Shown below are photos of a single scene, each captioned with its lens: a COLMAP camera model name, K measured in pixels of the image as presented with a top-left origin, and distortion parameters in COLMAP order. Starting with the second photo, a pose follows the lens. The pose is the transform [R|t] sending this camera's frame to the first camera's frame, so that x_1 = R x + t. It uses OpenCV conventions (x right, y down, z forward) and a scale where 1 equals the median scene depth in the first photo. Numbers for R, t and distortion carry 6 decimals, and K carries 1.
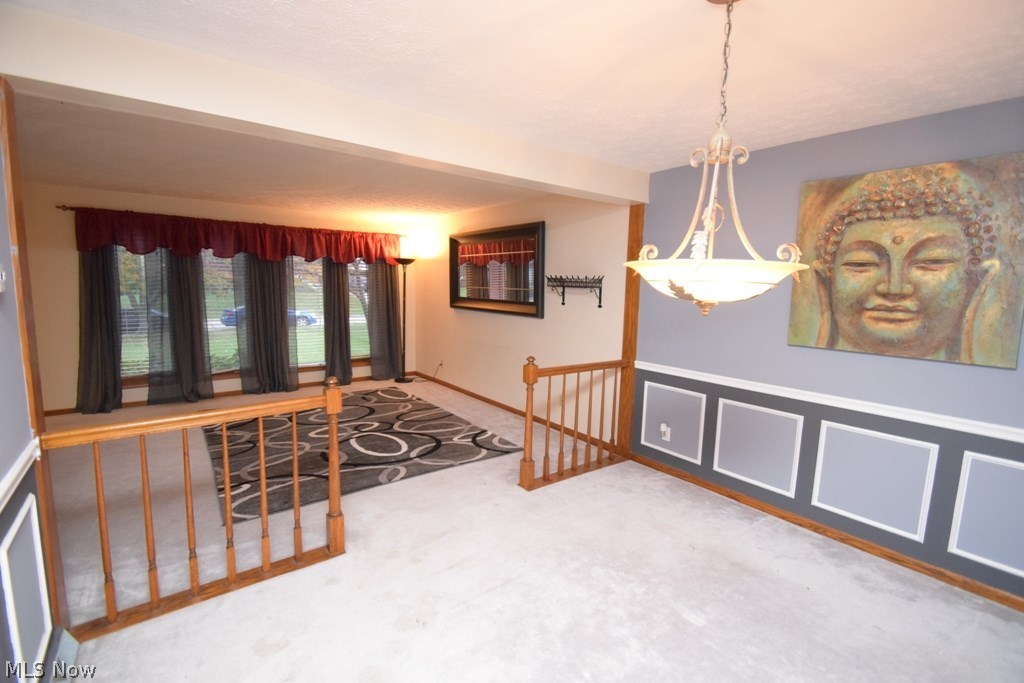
lens RADIAL K [[453.3, 0, 511.9], [0, 453.3, 337.5], [0, 0, 1]] dist [-0.015269, -0.001252]
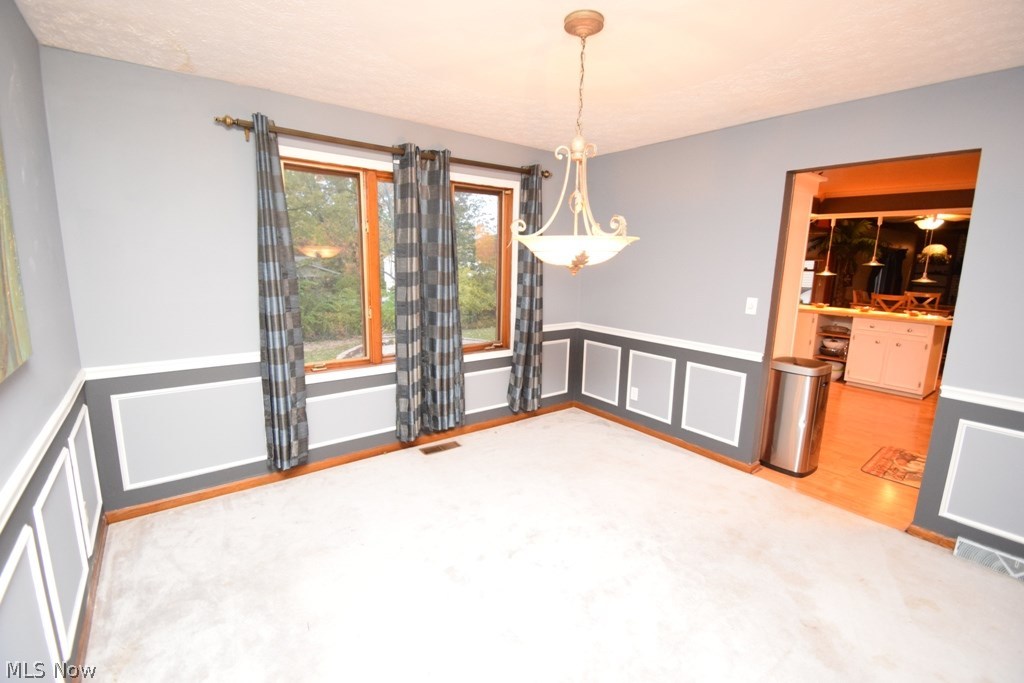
lens RADIAL K [[453.3, 0, 513.3], [0, 453.3, 344.8], [0, 0, 1]] dist [-0.015269, -0.001252]
pose [[0.999807, -0.007875, -0.018002, 0.168488], [0.009148, 0.997381, 0.071751, 0.032008], [0.017390, -0.071901, 0.997260, -0.204030]]
